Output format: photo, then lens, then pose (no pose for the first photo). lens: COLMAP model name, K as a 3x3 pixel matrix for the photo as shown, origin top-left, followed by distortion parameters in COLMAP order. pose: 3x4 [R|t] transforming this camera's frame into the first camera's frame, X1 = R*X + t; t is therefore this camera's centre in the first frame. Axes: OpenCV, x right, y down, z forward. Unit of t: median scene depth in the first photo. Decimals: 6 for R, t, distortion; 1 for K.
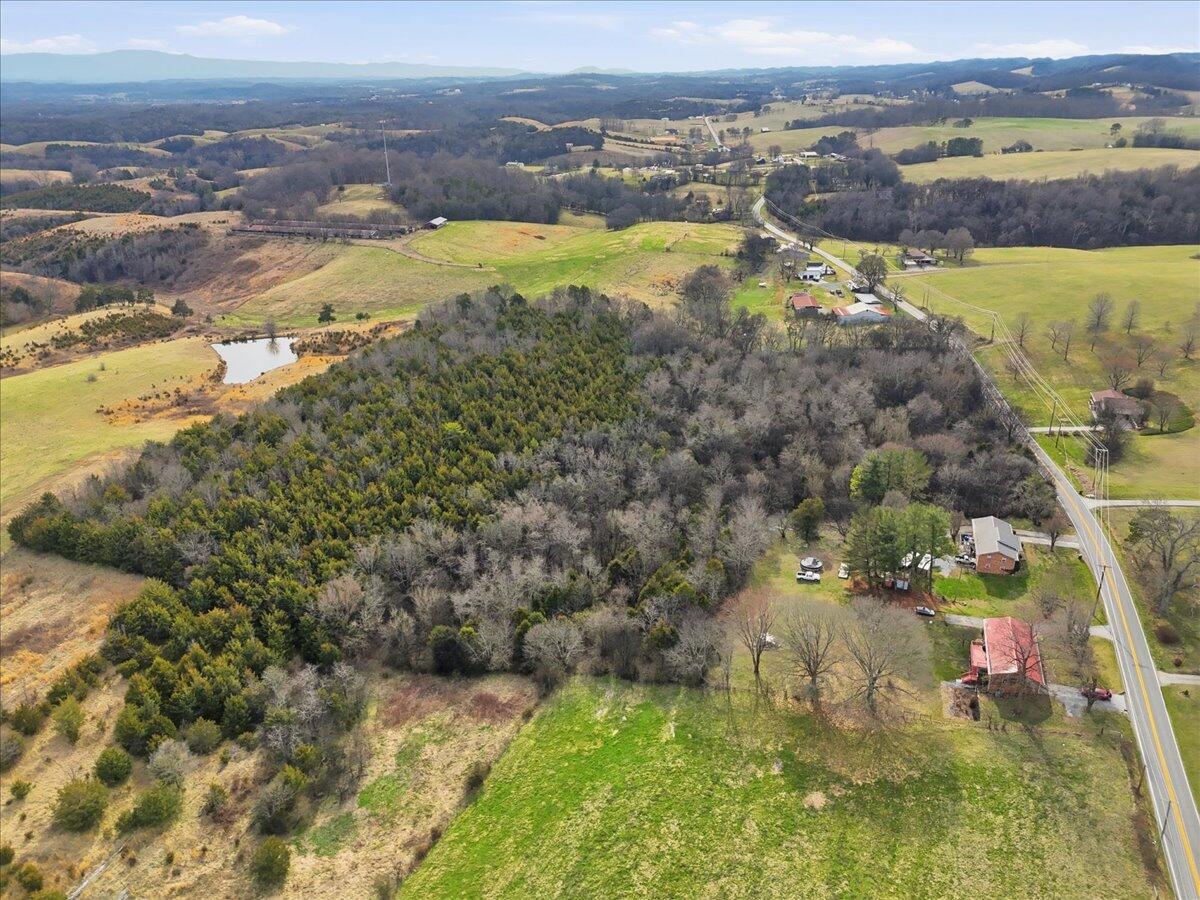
lens RADIAL K [[875.3, 0, 600.0], [0, 875.3, 459.2], [0, 0, 1]] dist [0.081447, -0.074342]
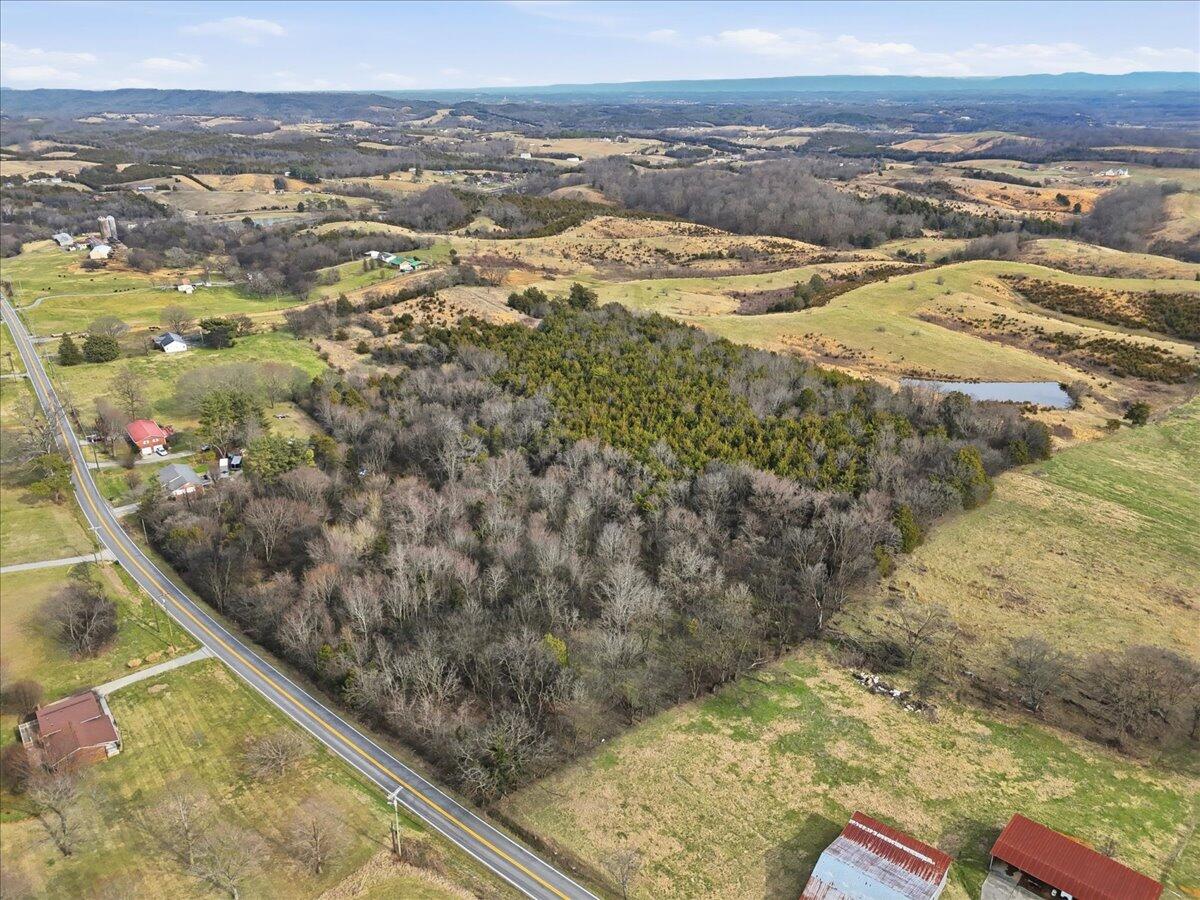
lens RADIAL K [[875.3, 0, 600.0], [0, 875.3, 459.2], [0, 0, 1]] dist [0.081447, -0.074342]
pose [[-0.571138, 0.327943, -0.752499, 0.574414], [-0.321379, 0.754209, 0.572611, -0.460457], [0.755326, 0.568878, -0.325363, 1.016723]]
